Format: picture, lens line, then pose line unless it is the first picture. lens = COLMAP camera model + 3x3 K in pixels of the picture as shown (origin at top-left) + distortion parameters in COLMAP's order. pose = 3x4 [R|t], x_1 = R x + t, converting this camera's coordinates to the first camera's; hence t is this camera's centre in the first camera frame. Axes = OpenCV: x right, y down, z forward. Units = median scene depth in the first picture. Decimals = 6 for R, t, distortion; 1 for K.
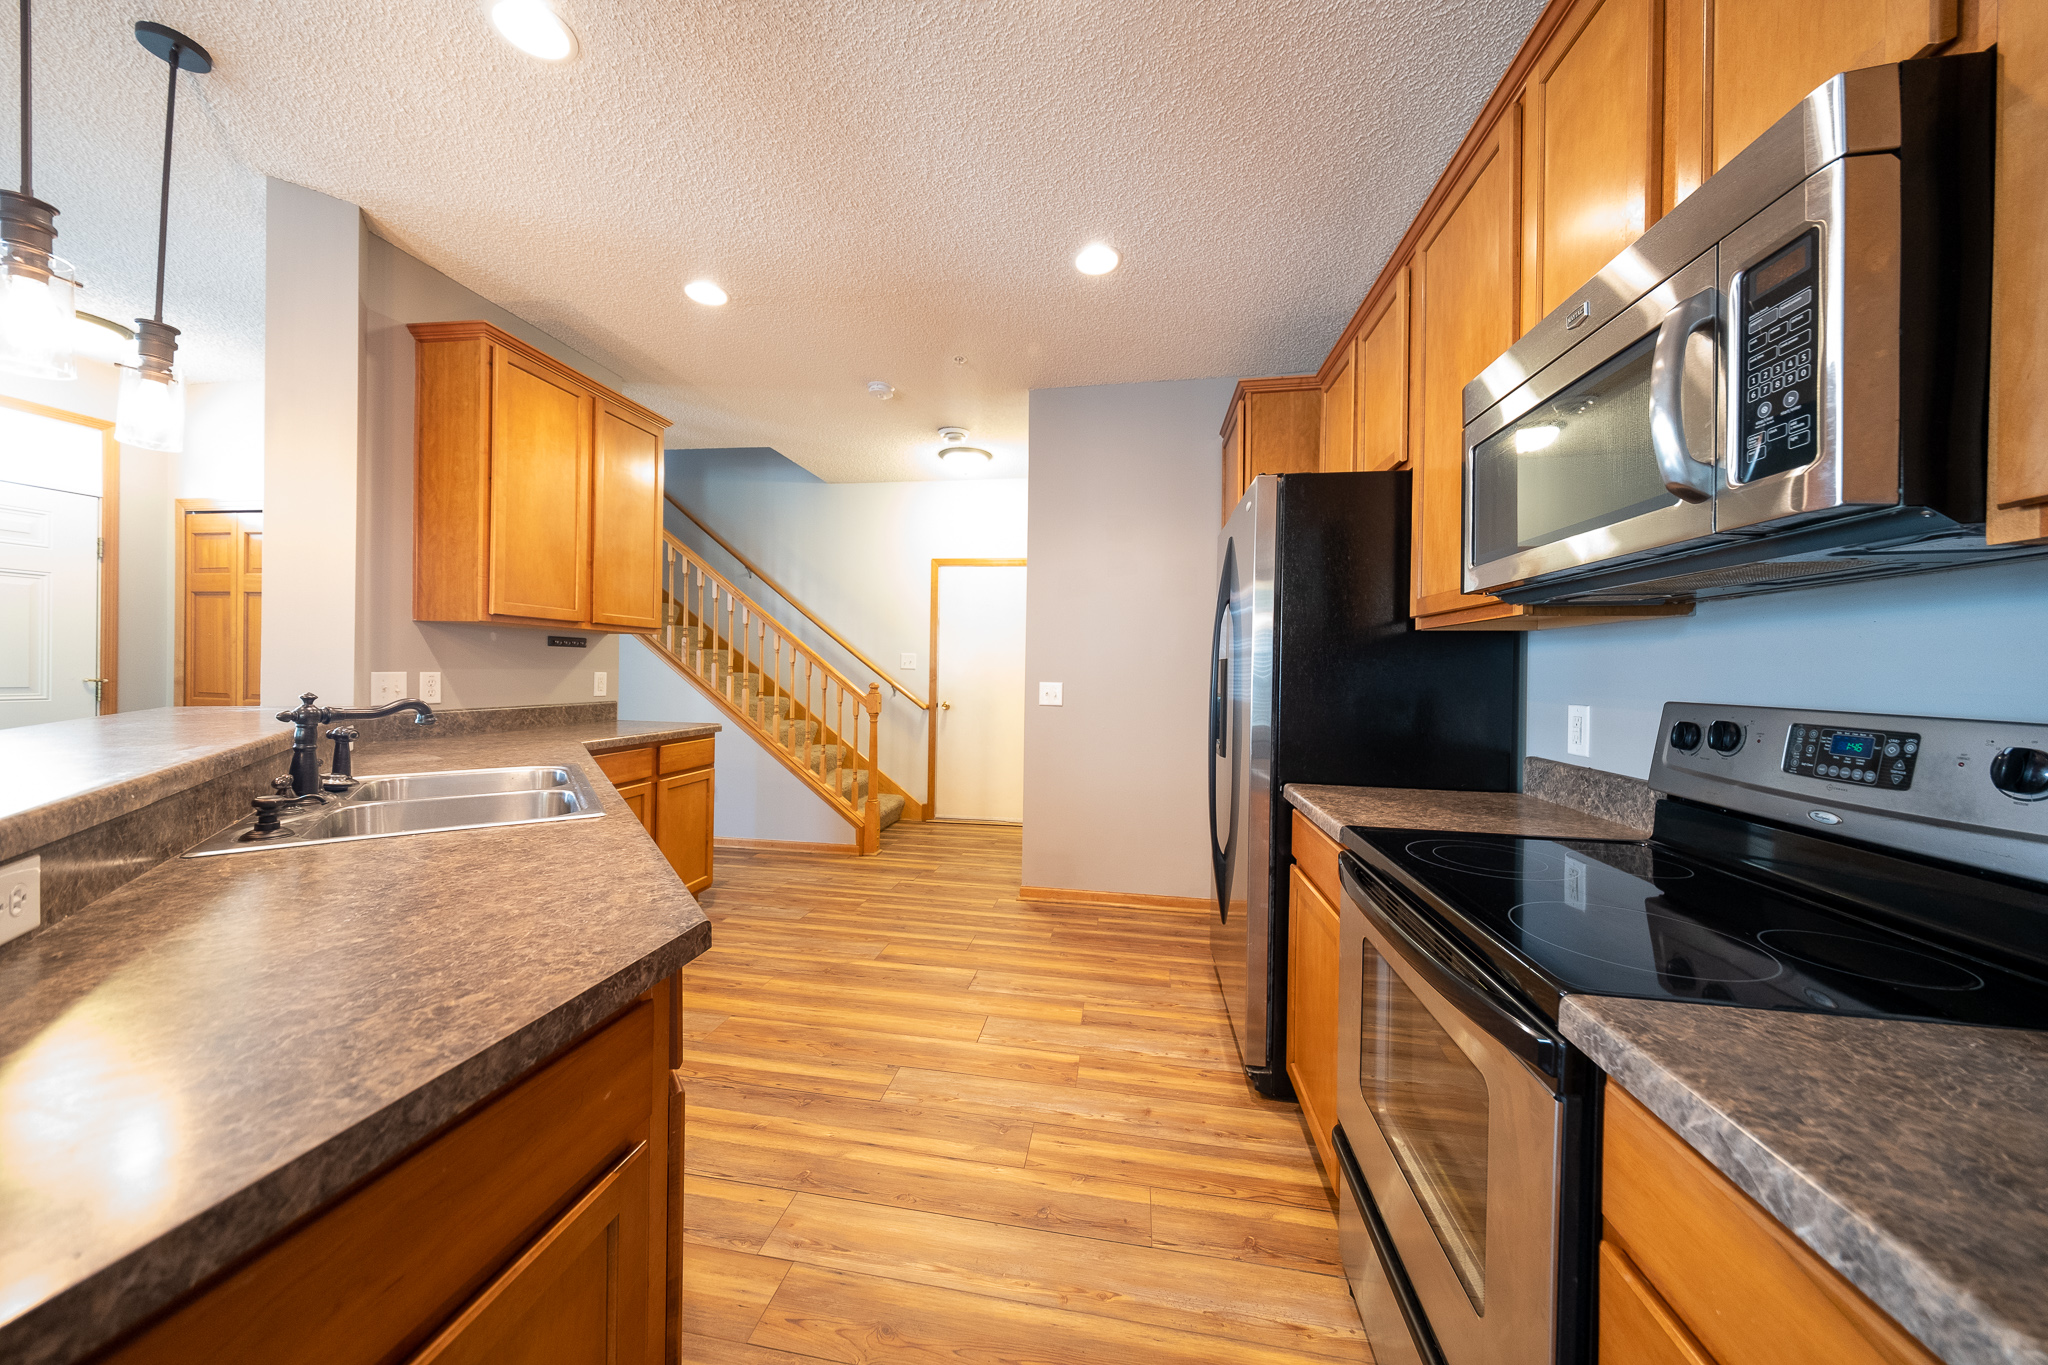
lens RADIAL K [[690.8, 0, 1023.9], [0, 690.8, 671.6], [0, 0, 1]] dist [0.004740, 0.000044]
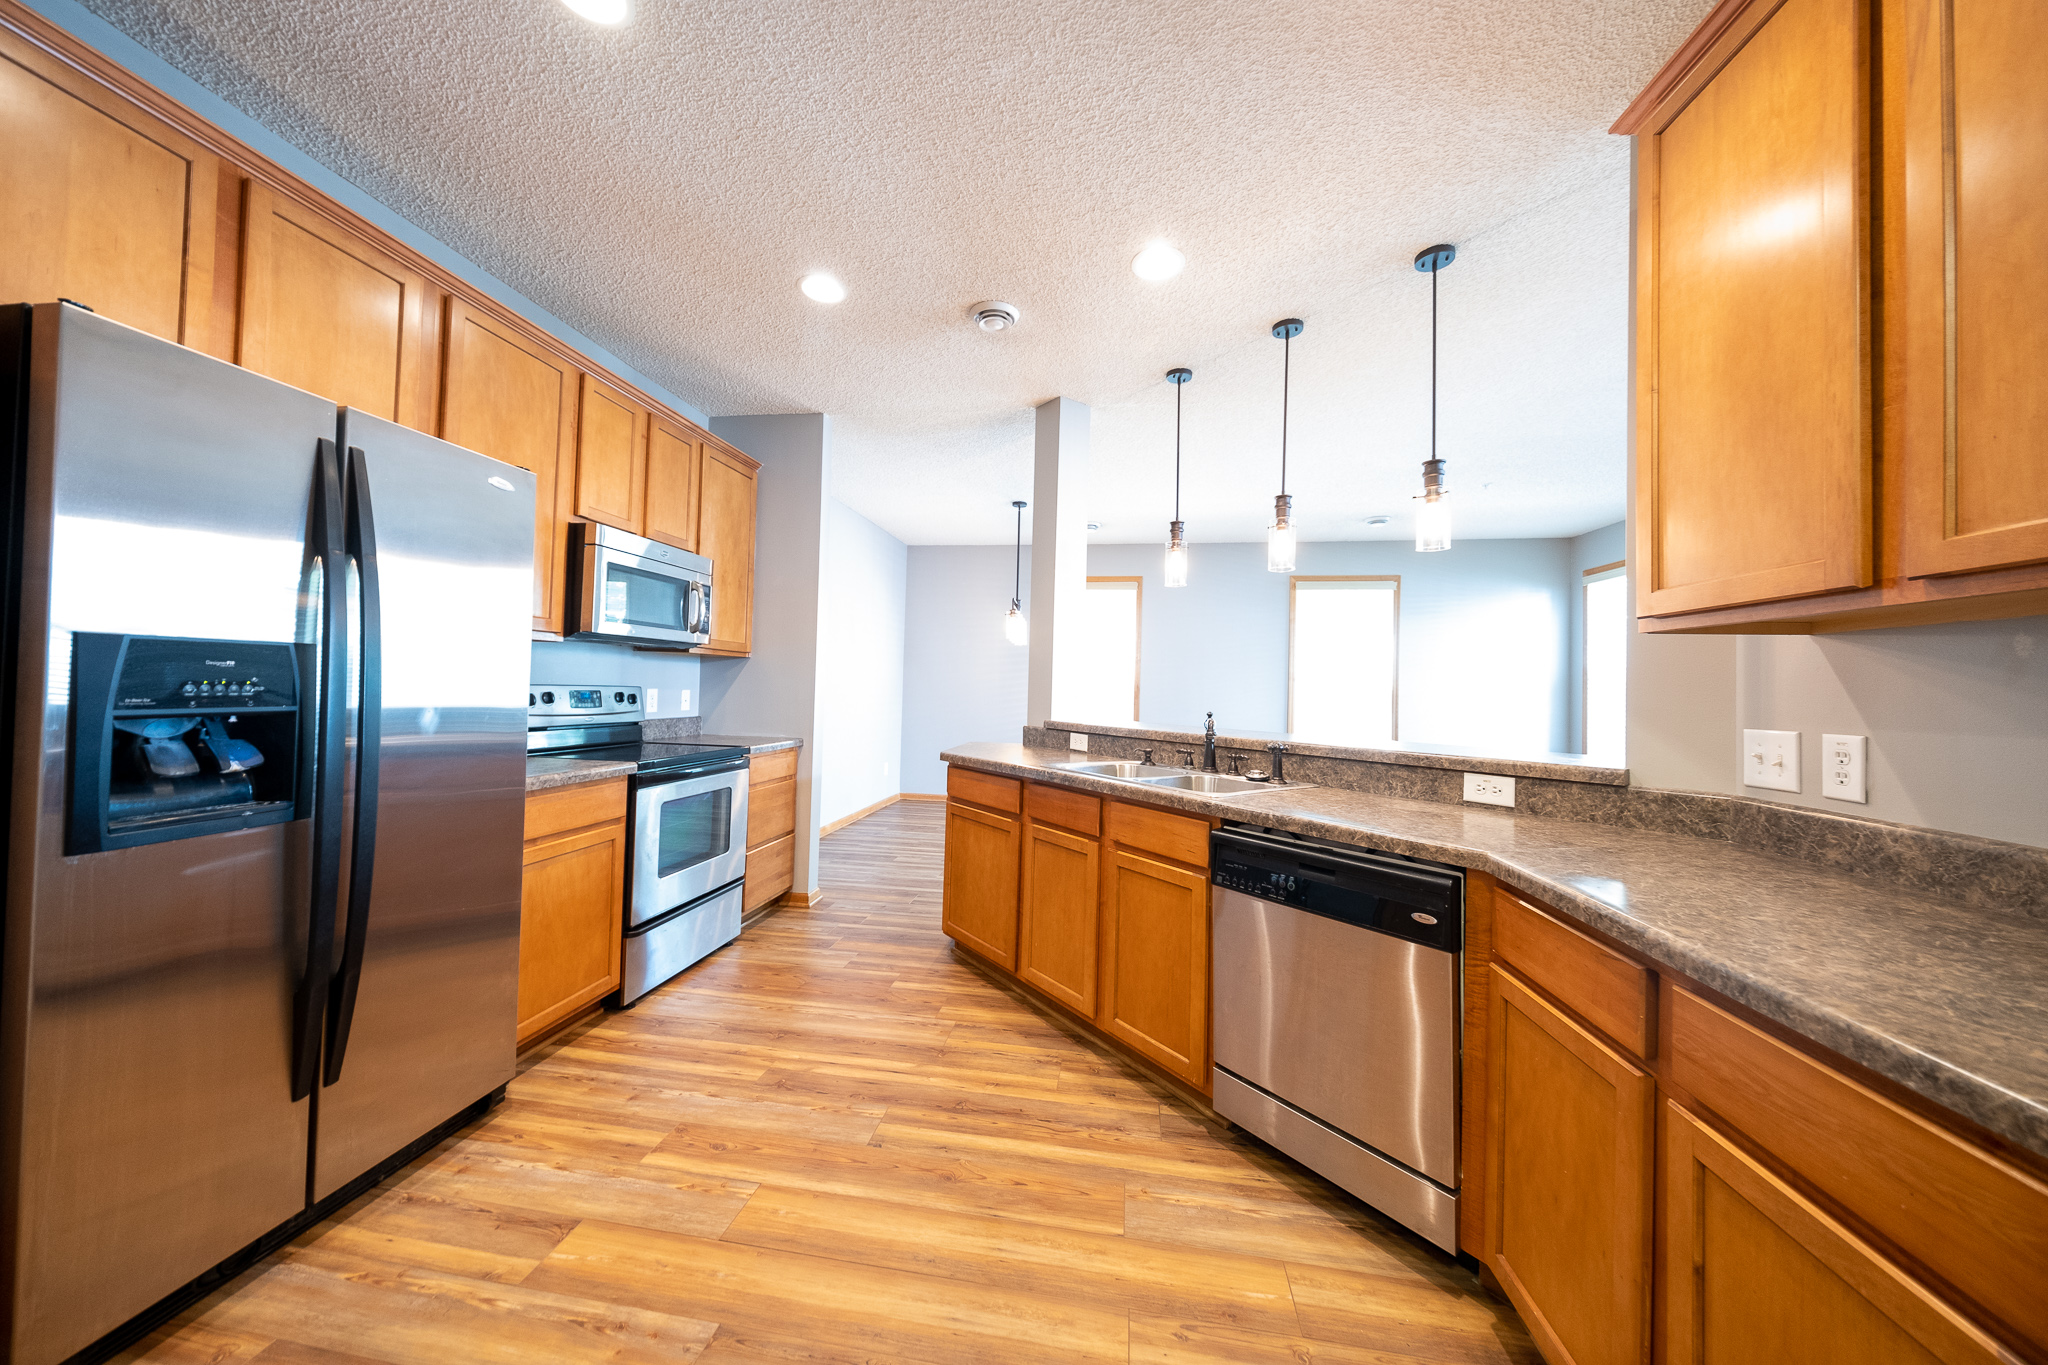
lens RADIAL K [[690.8, 0, 1024.5], [0, 690.8, 673.7], [0, 0, 1]] dist [0.004740, 0.000044]
pose [[-0.999036, -0.043240, -0.007591, -0.382702], [-0.043126, 0.998964, -0.014555, -0.015226], [0.008212, -0.014214, -0.999865, 2.088525]]
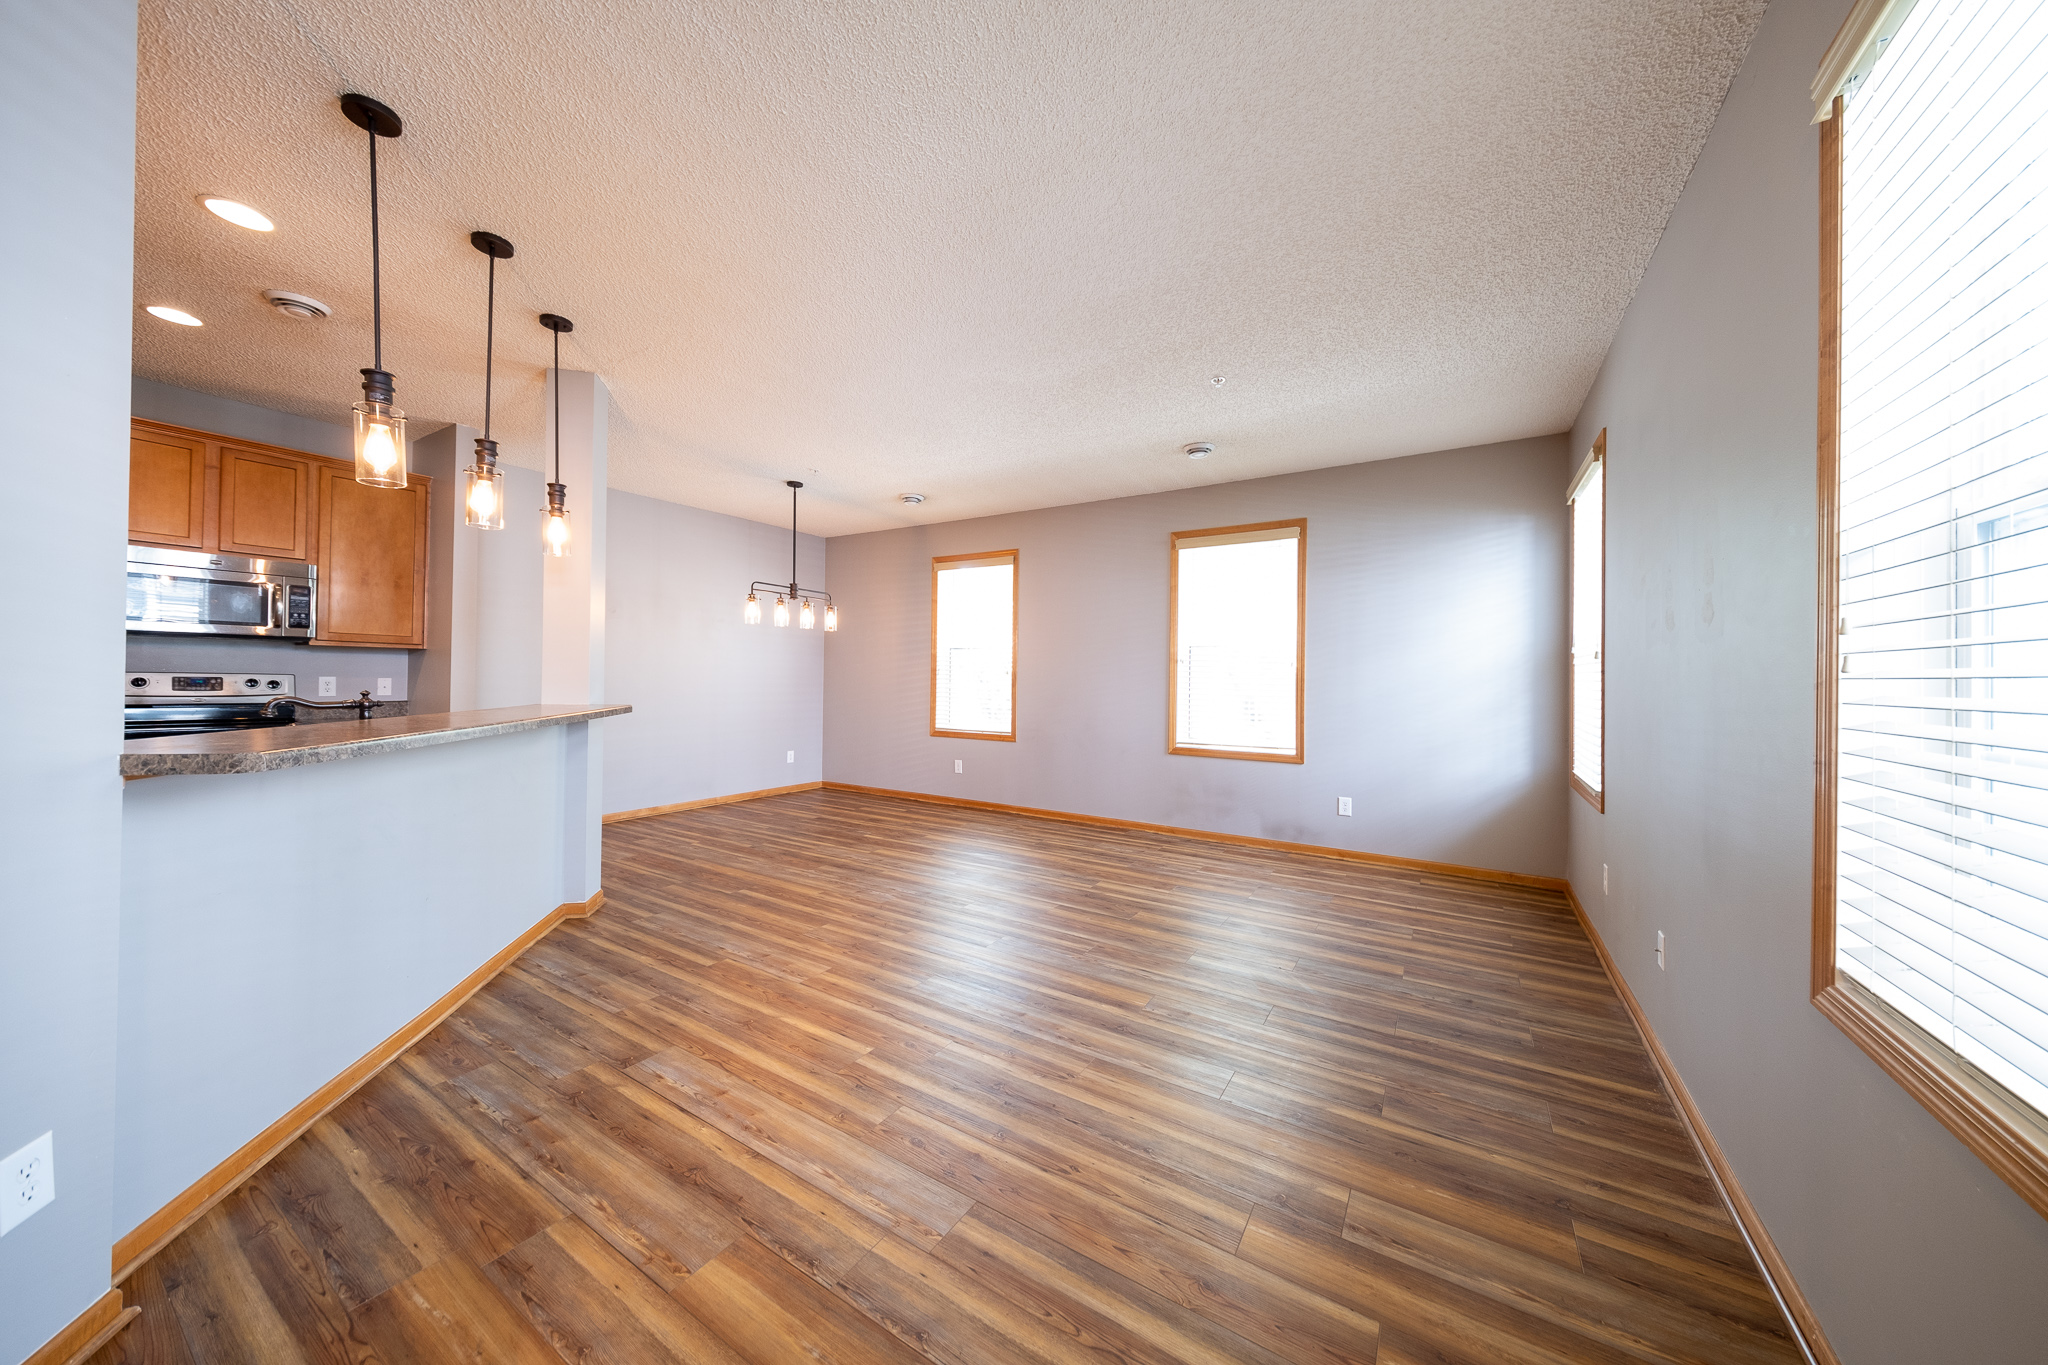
lens RADIAL K [[690.8, 0, 1016.6], [0, 690.8, 676.6], [0, 0, 1]] dist [0.004740, 0.000044]
pose [[-0.915342, -0.035420, 0.401117, -2.313739], [-0.032832, 0.999372, 0.013327, -0.059664], [-0.401337, -0.000971, -0.915930, 1.381040]]
